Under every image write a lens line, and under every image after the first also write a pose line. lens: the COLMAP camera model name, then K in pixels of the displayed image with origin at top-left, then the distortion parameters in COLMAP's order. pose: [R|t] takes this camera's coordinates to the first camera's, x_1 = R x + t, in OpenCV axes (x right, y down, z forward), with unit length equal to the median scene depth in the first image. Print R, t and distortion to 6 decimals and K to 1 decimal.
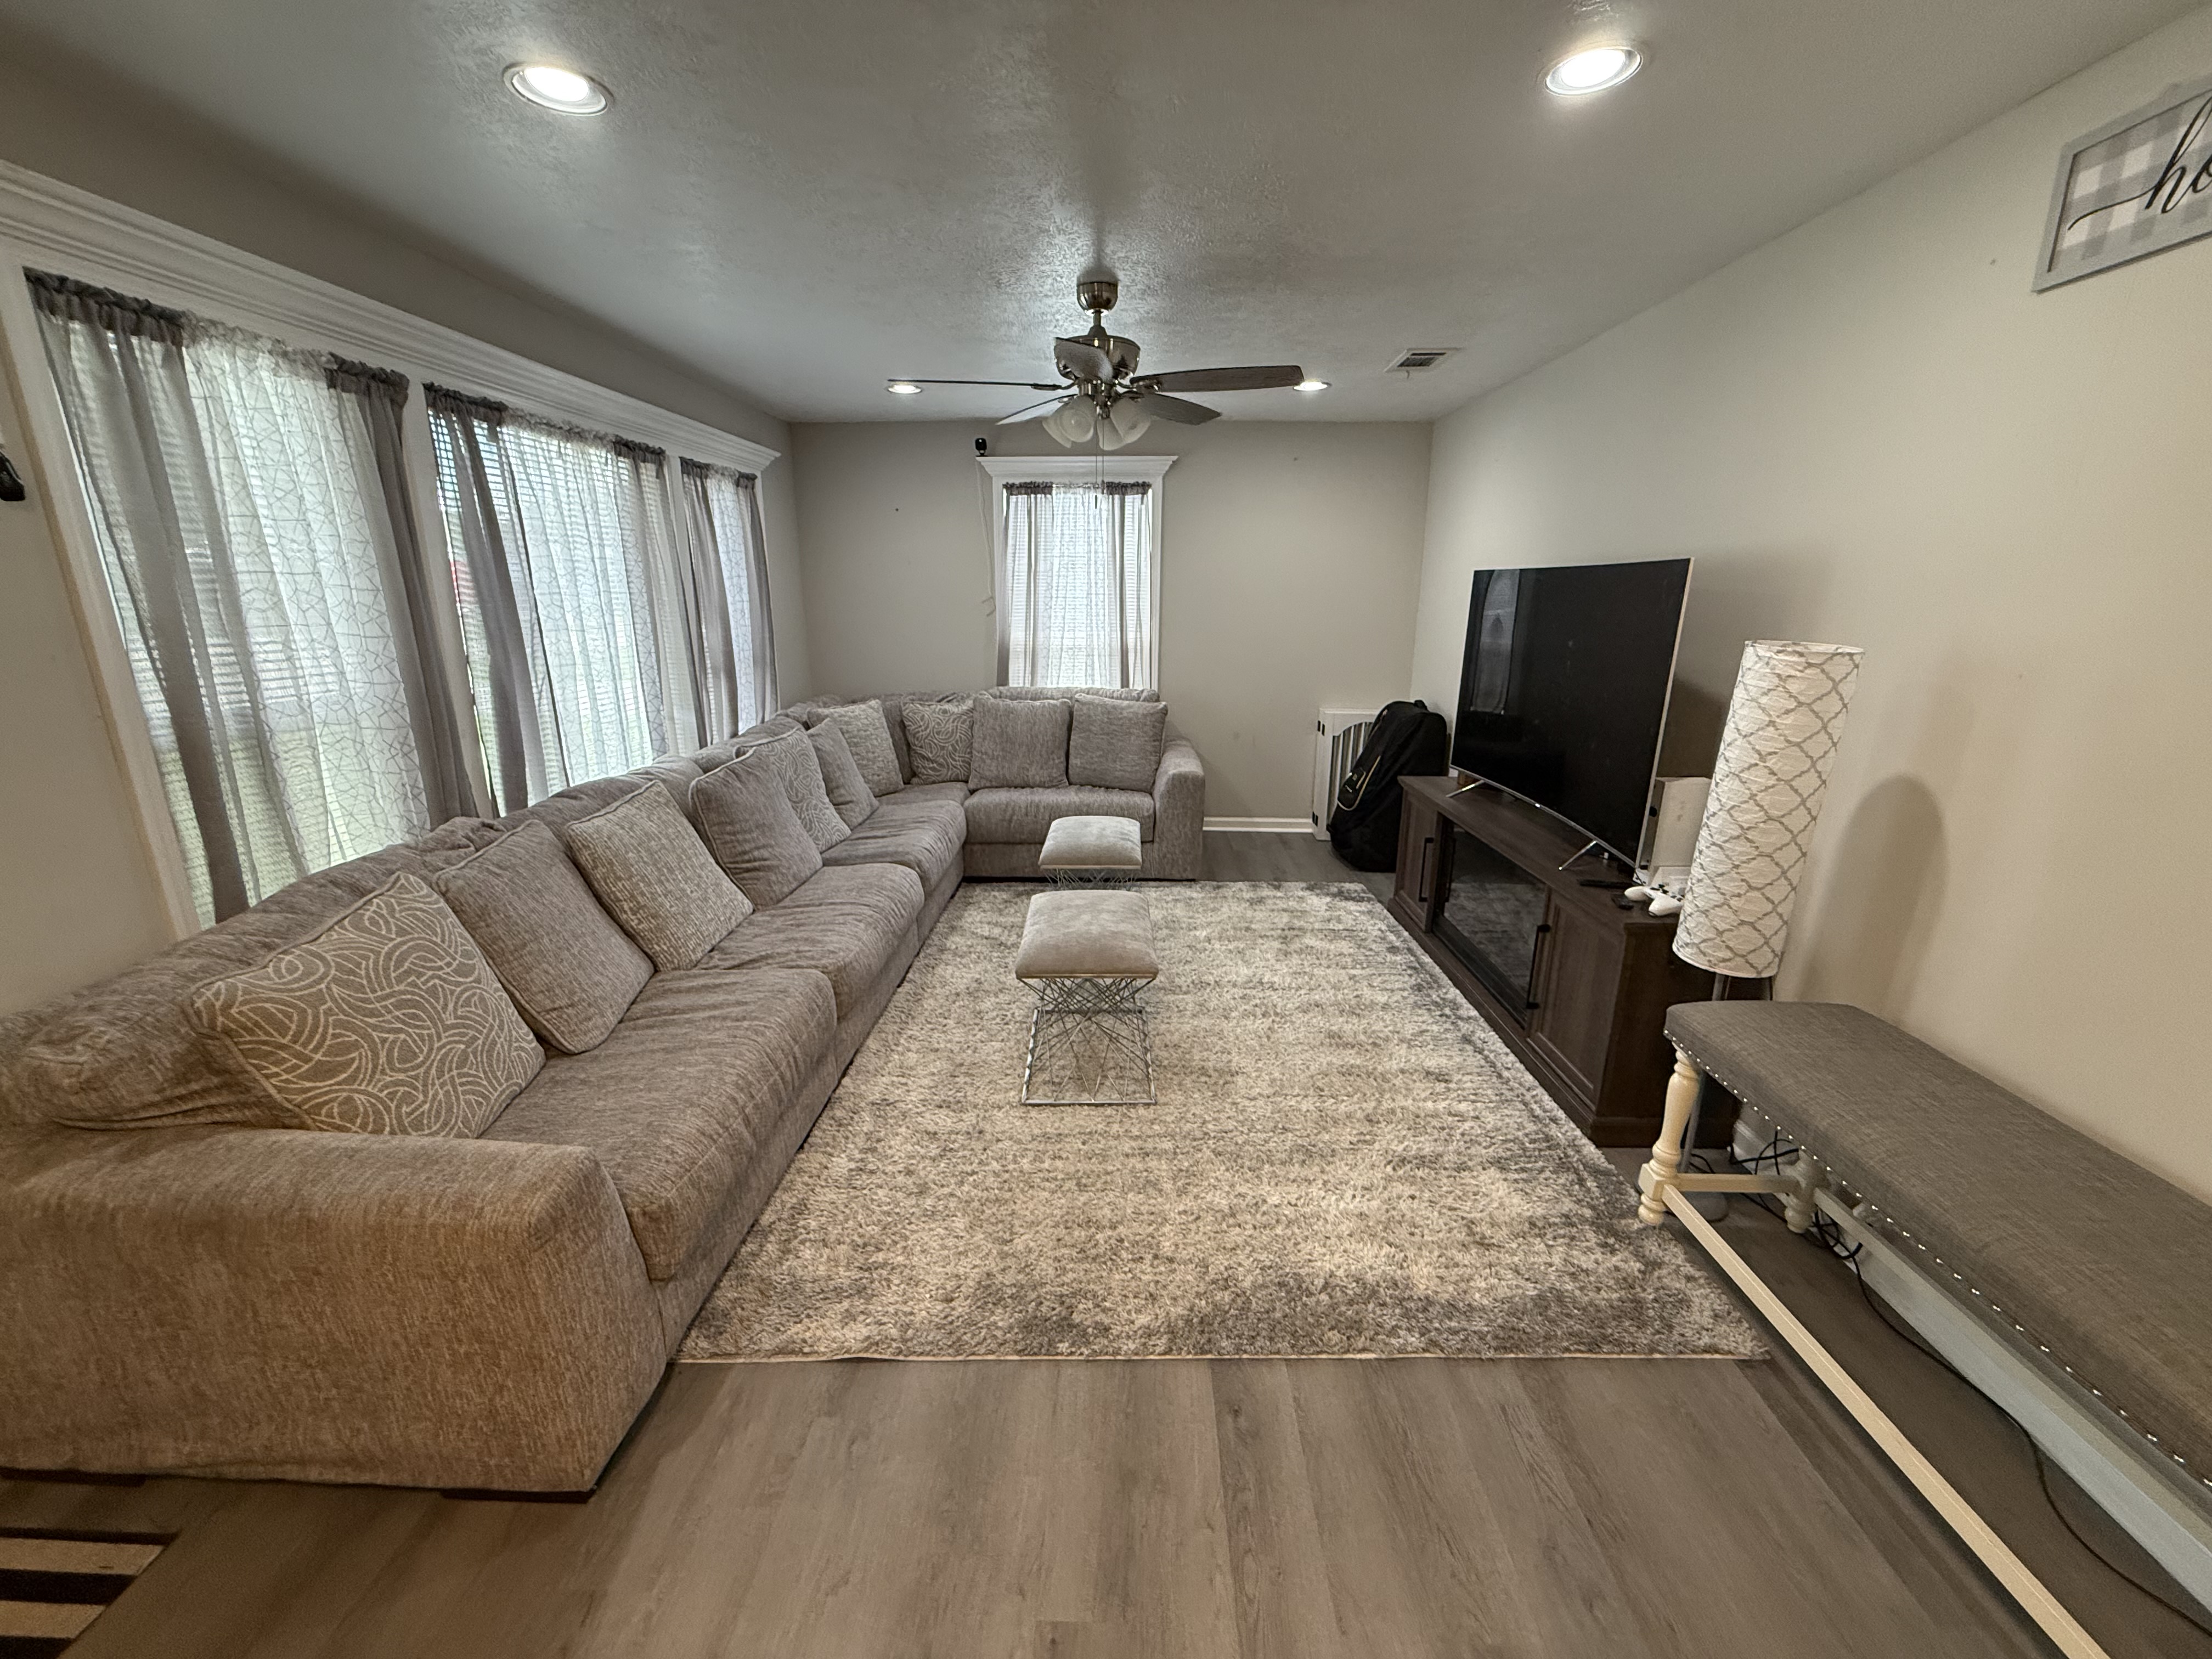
lens RADIAL K [[880.0, 0, 1098.5], [0, 880.0, 826.9], [0, 0, 1]] dist [-0.000427, -0.000013]
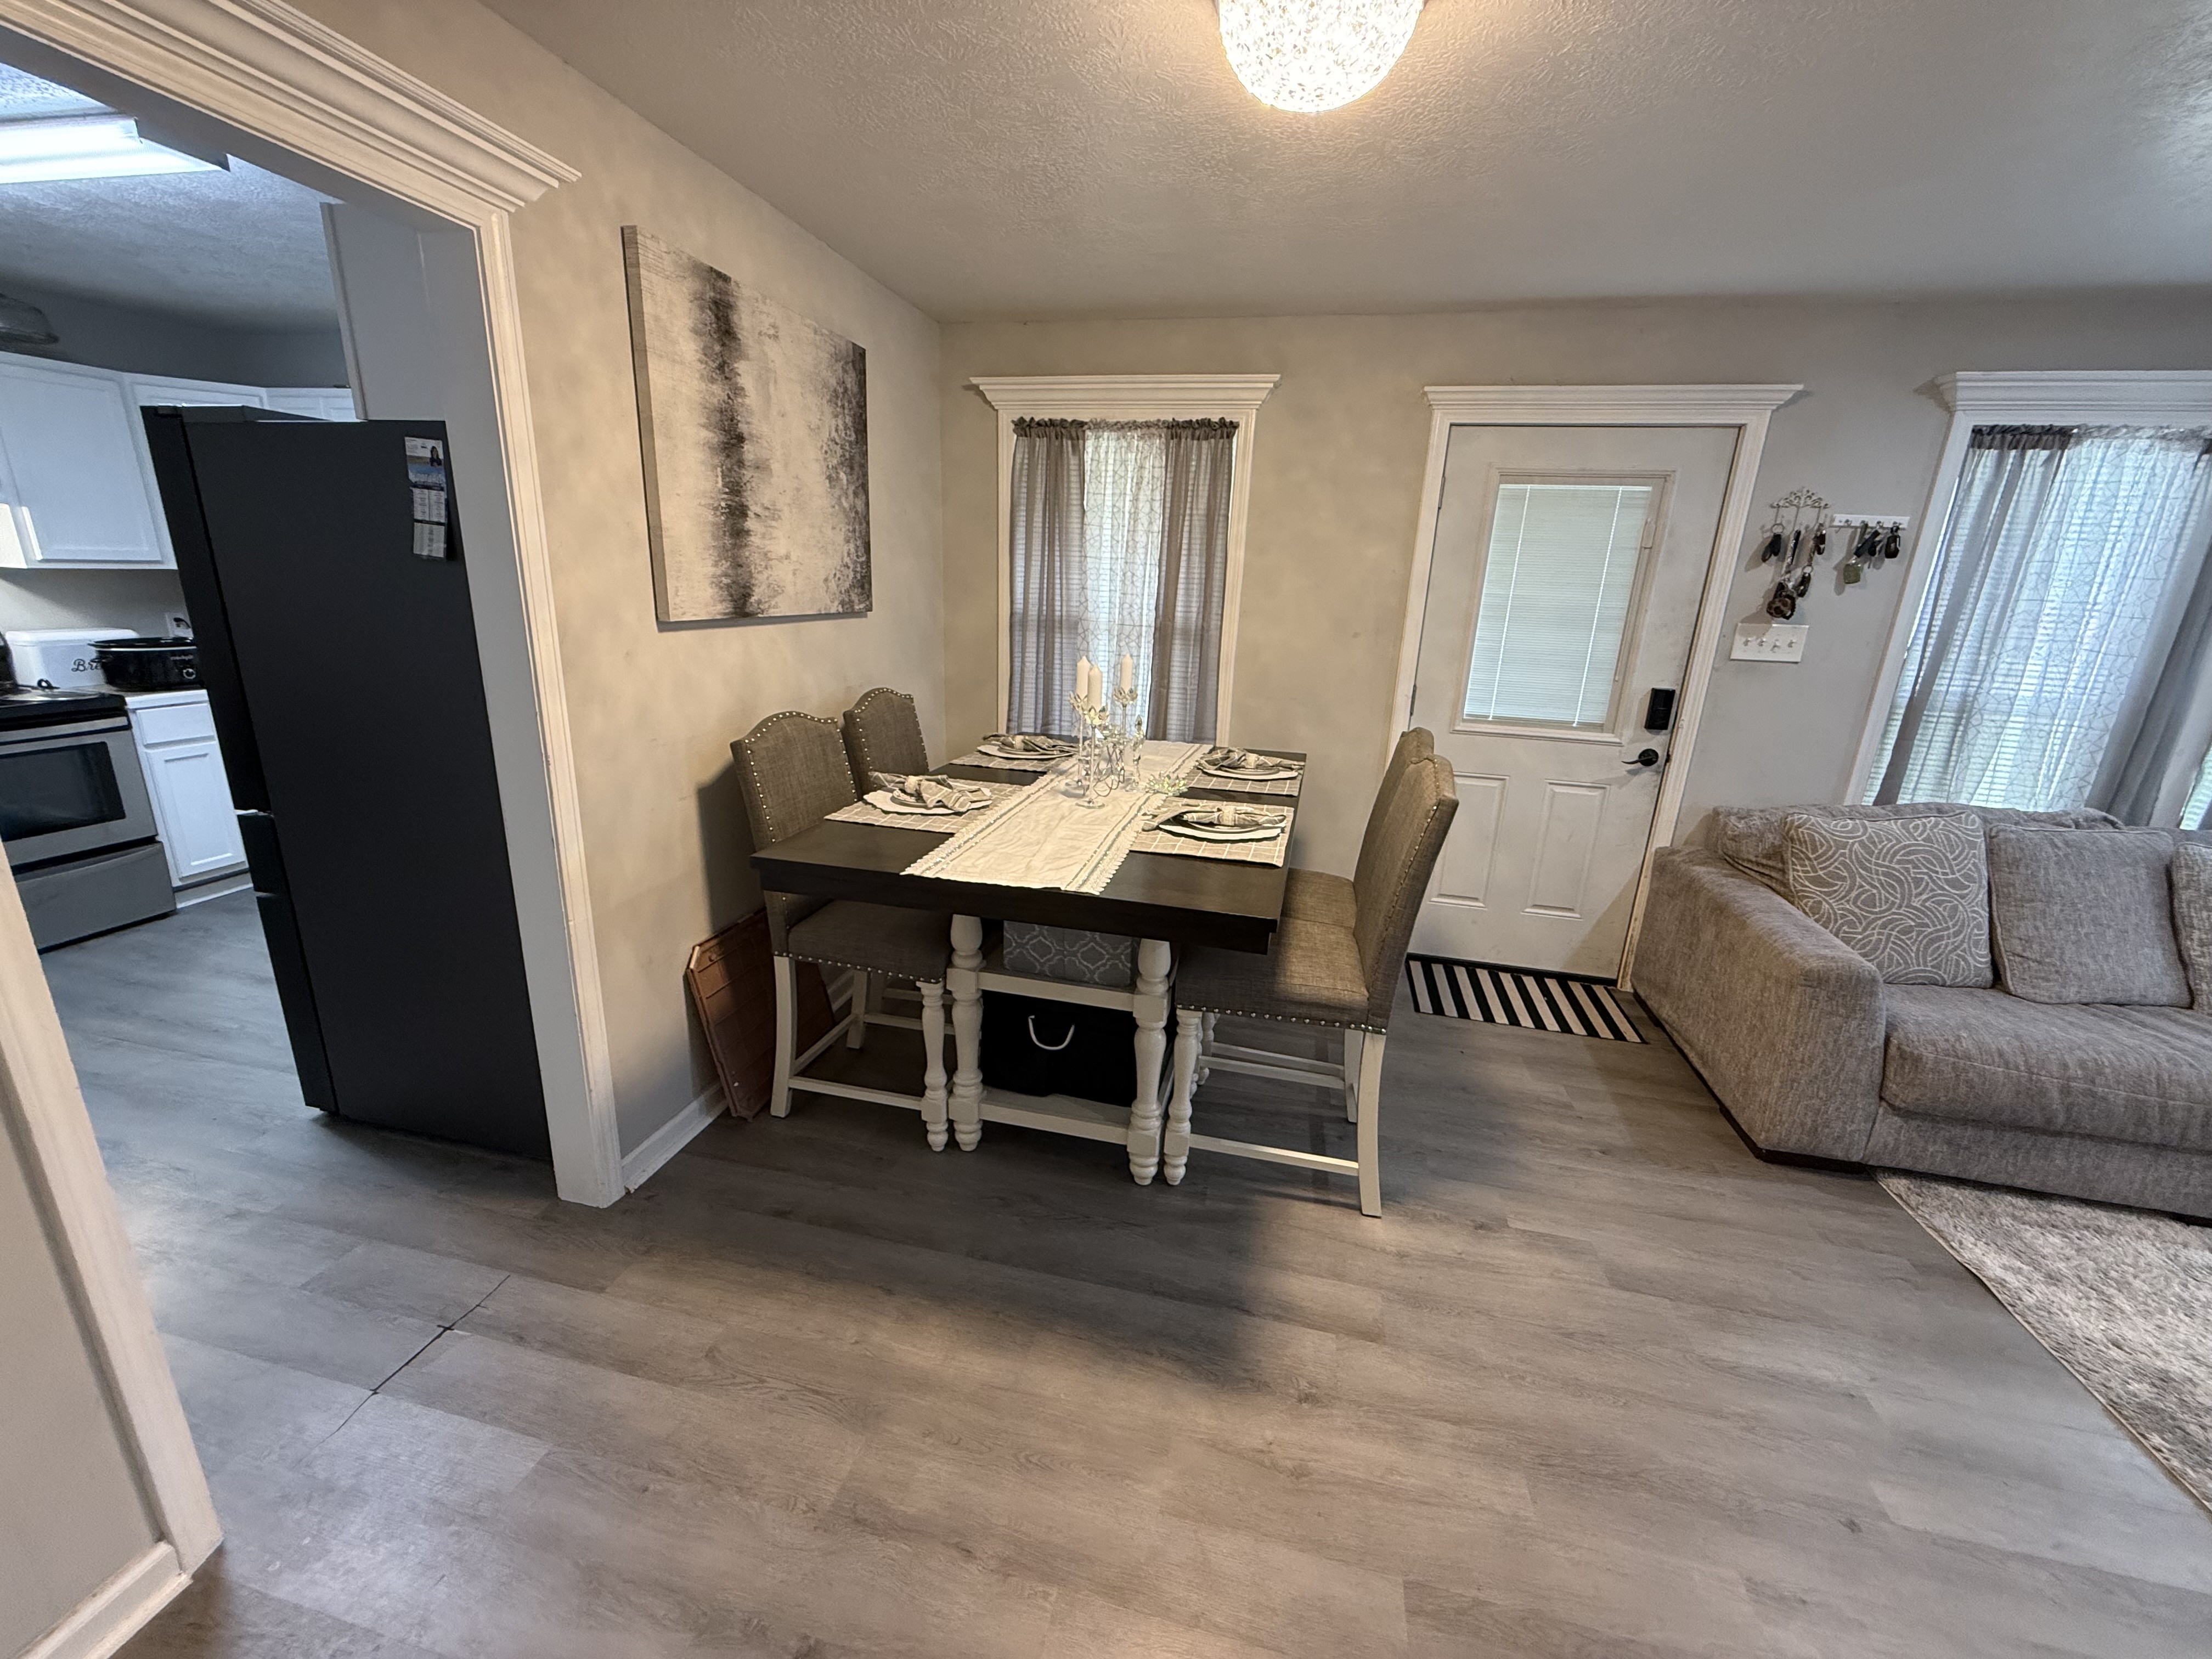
lens RADIAL K [[882.2, 0, 1099.6], [0, 882.2, 827.0], [0, 0, 1]] dist [-0.000626, 0.000056]
pose [[-0.194166, 0.262648, -0.945154, 0.610089], [-0.298690, 0.901912, 0.311992, 0.037430], [0.934390, 0.342886, -0.096670, -0.116373]]
